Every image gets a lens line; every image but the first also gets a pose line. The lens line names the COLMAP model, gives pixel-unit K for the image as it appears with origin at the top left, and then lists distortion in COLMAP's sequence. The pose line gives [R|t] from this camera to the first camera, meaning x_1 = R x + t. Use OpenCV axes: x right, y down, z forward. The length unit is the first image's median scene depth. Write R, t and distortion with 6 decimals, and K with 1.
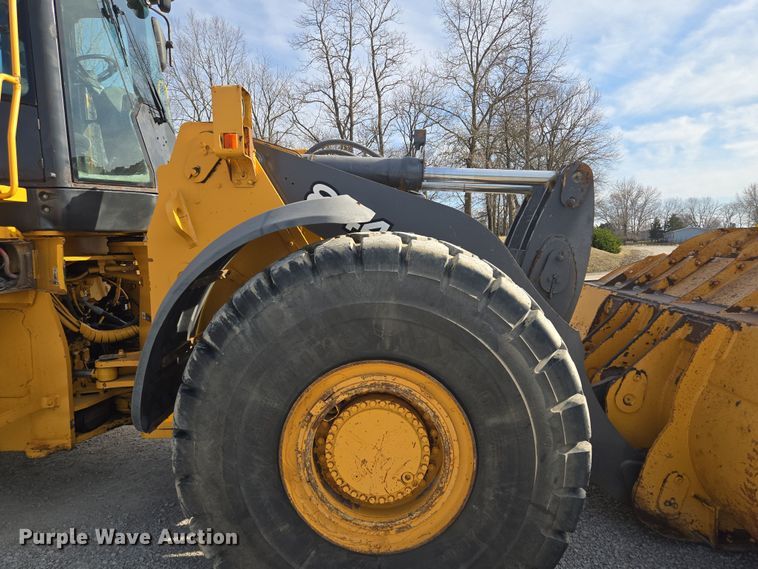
lens RADIAL K [[500.8, 0, 379.0], [0, 500.8, 284.5], [0, 0, 1]] dist [0.081870, -0.068517]
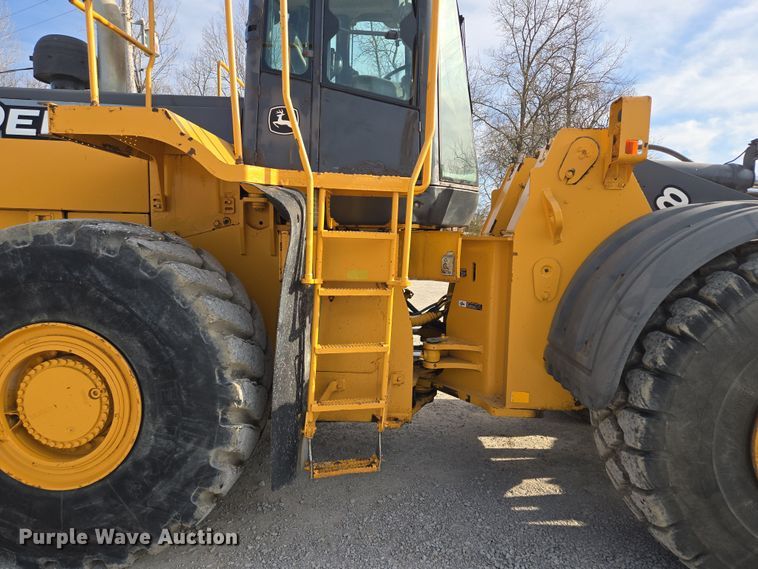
lens RADIAL K [[500.8, 0, 379.0], [0, 500.8, 284.5], [0, 0, 1]] dist [0.081870, -0.068517]
pose [[0.998975, 0.042618, -0.015261, -0.701064], [-0.042457, 0.999041, 0.010721, 0.017980], [0.015703, -0.010063, 0.999826, -0.085040]]
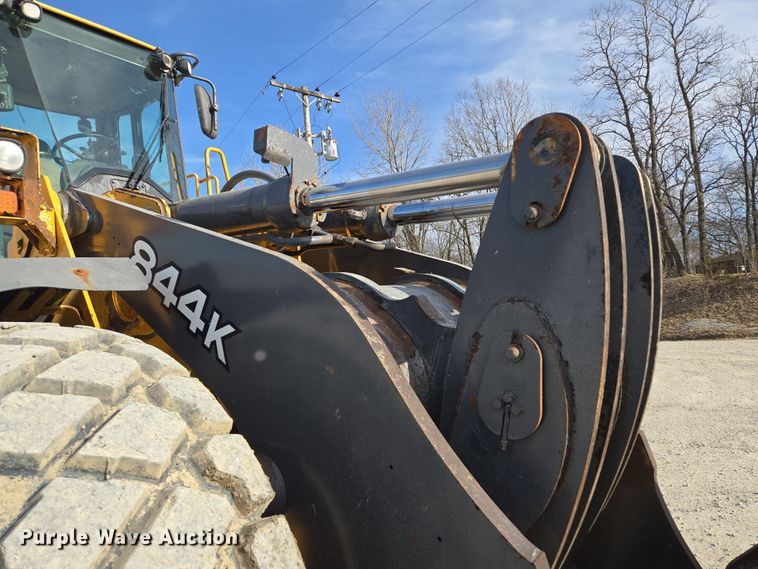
lens RADIAL K [[500.8, 0, 379.0], [0, 500.8, 284.5], [0, 0, 1]] dist [0.081870, -0.068517]
pose [[0.819484, -0.060008, -0.569952, 0.529024], [0.003877, 0.995061, -0.099192, -0.070104], [0.573089, 0.079076, 0.815669, 0.630058]]
